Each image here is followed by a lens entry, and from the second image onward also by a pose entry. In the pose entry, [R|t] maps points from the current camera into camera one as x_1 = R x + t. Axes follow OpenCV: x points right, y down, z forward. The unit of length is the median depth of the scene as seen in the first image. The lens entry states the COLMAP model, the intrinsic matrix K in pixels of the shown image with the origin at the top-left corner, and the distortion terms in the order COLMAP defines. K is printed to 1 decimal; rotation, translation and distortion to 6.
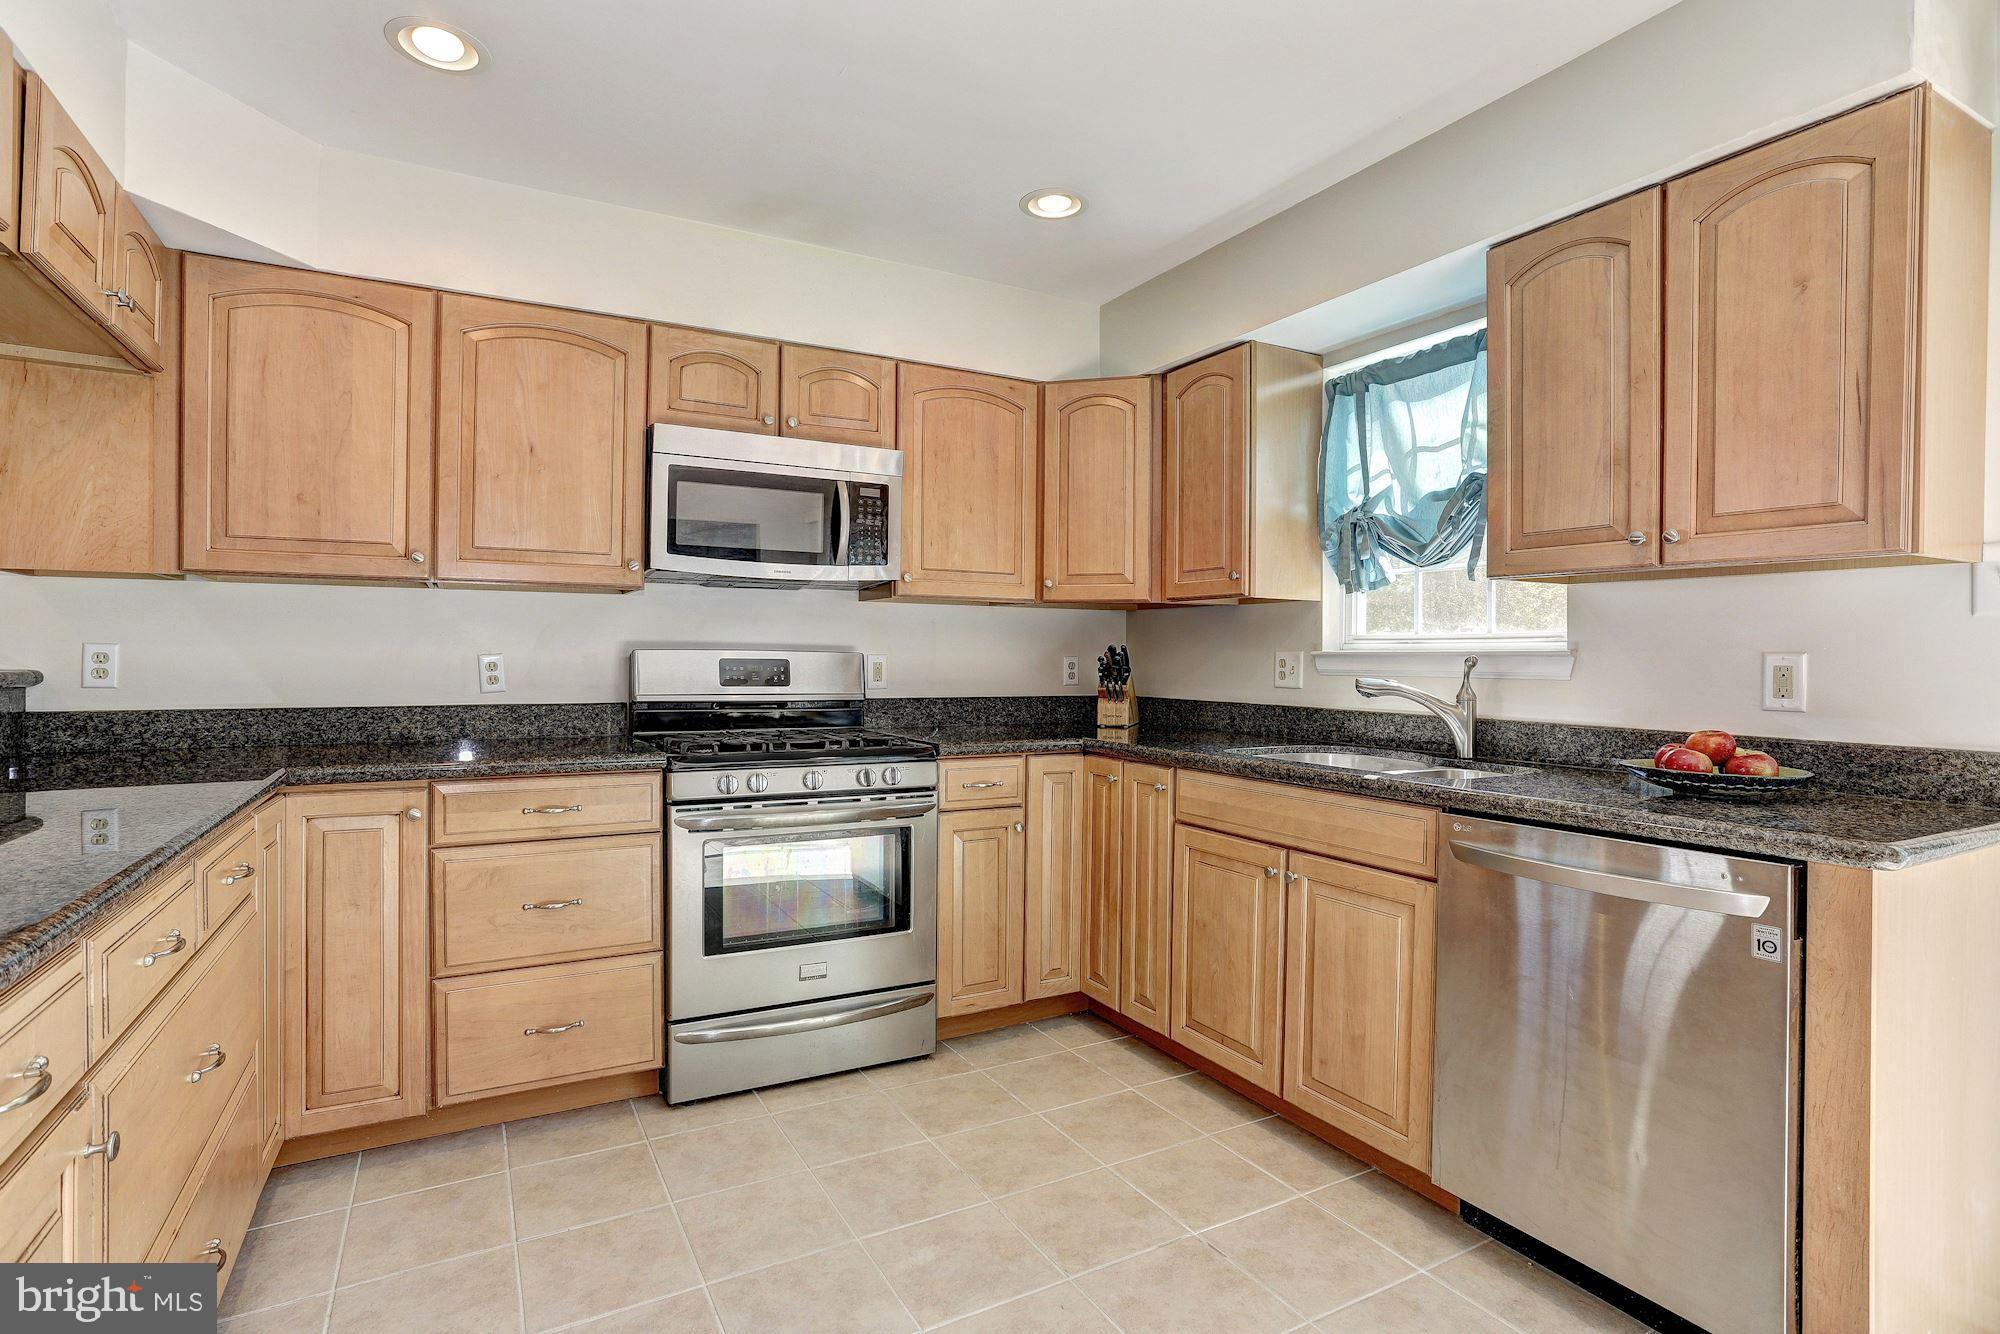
lens RADIAL K [[962.4, 0, 995.7], [0, 962.4, 661.5], [0, 0, 1]] dist [-0.075549, 0.032939]
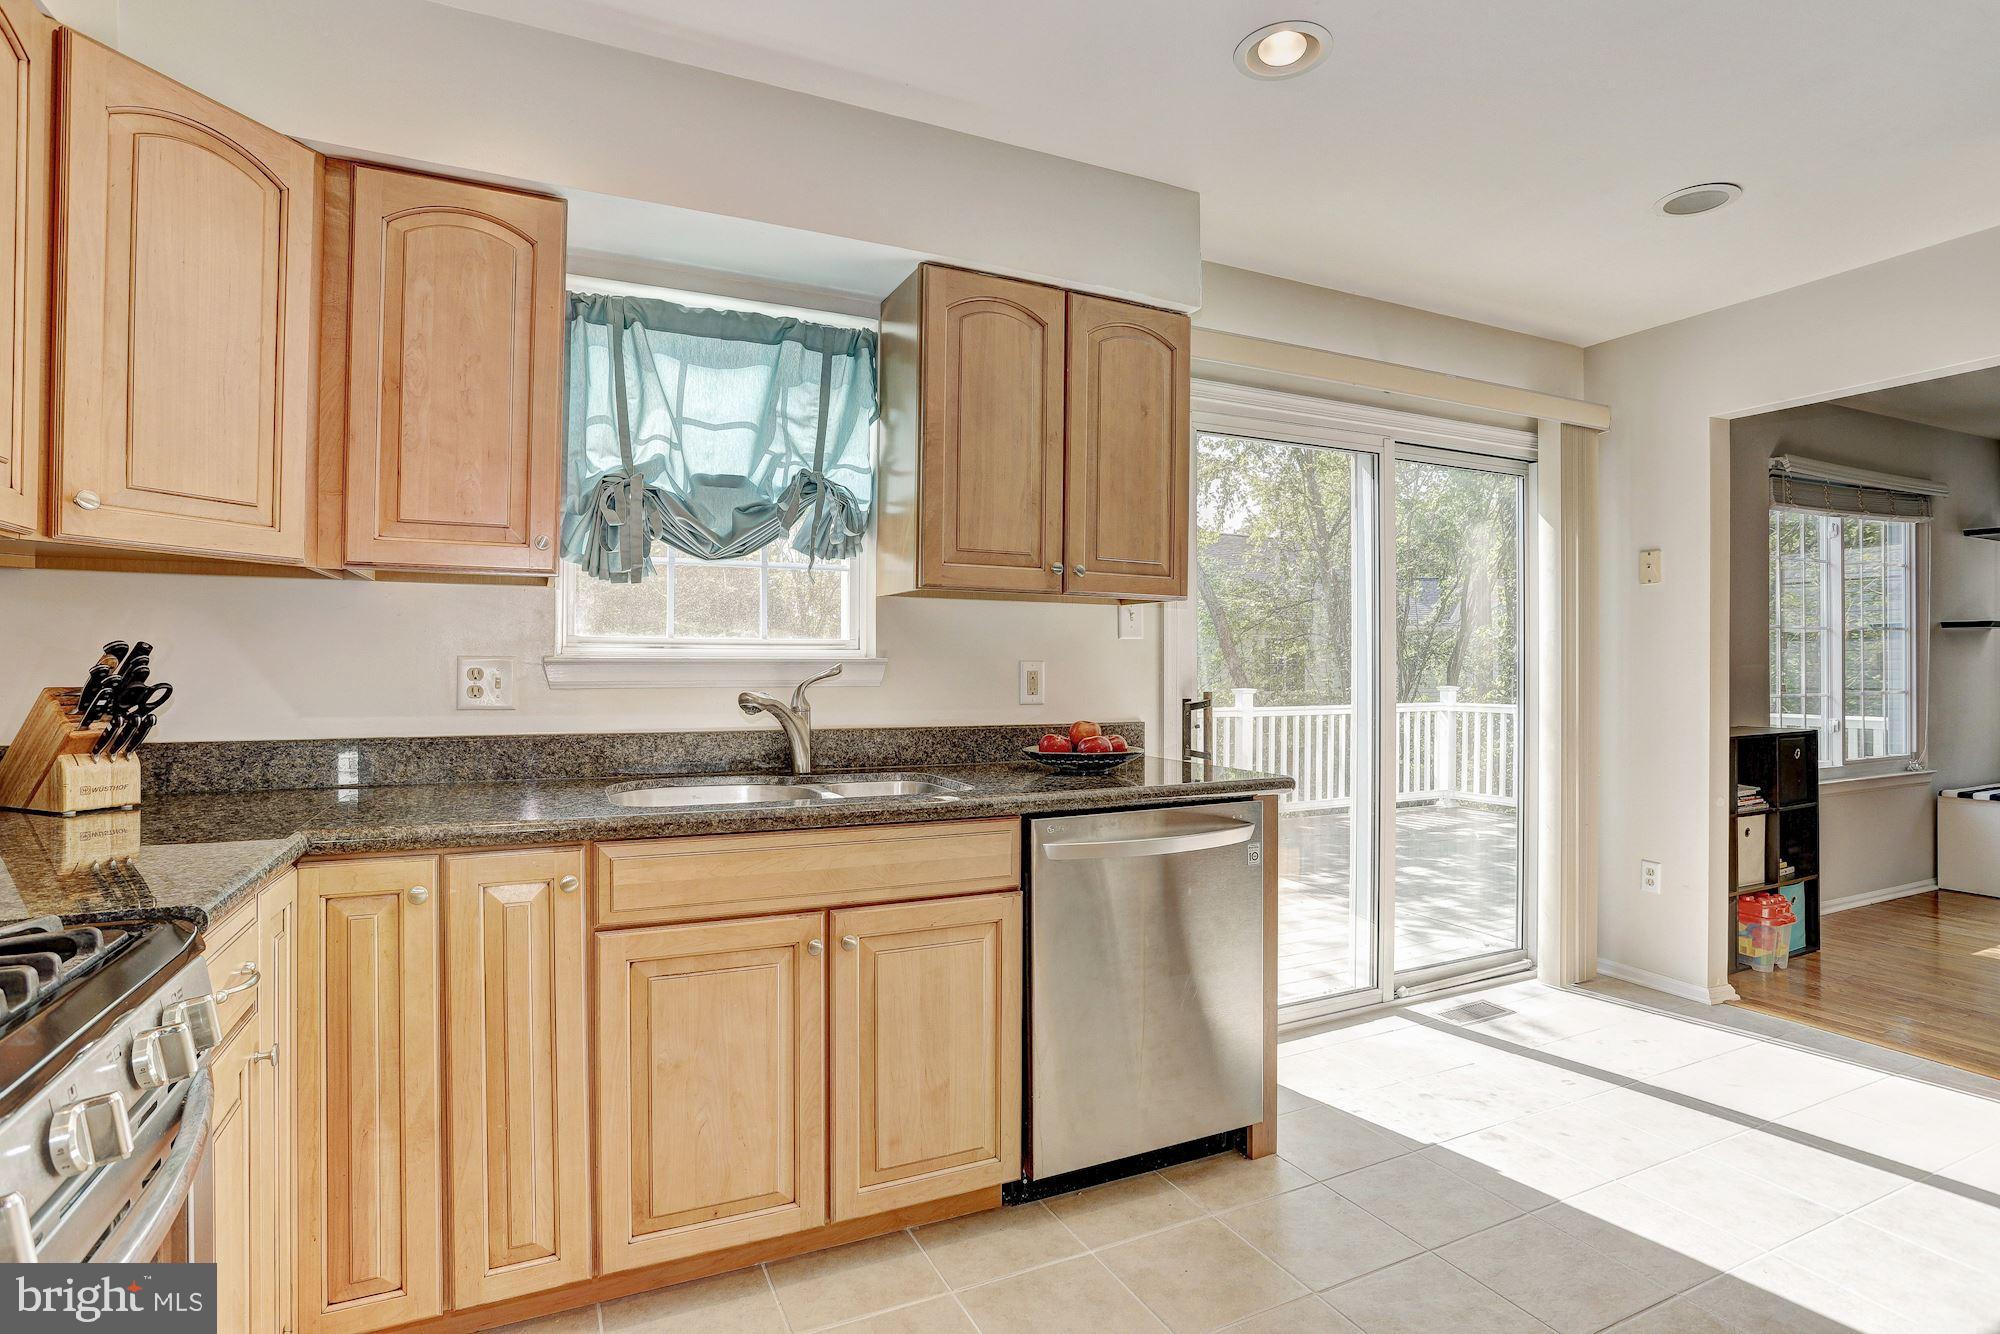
lens RADIAL K [[989.8, 0, 989.4], [0, 989.8, 657.1], [0, 0, 1]] dist [-0.080379, 0.045529]
pose [[0.075975, 0.000111, 0.997110, -0.458654], [0.001588, 0.999999, -0.000232, -0.011812], [-0.997108, 0.001602, 0.075975, 0.743276]]
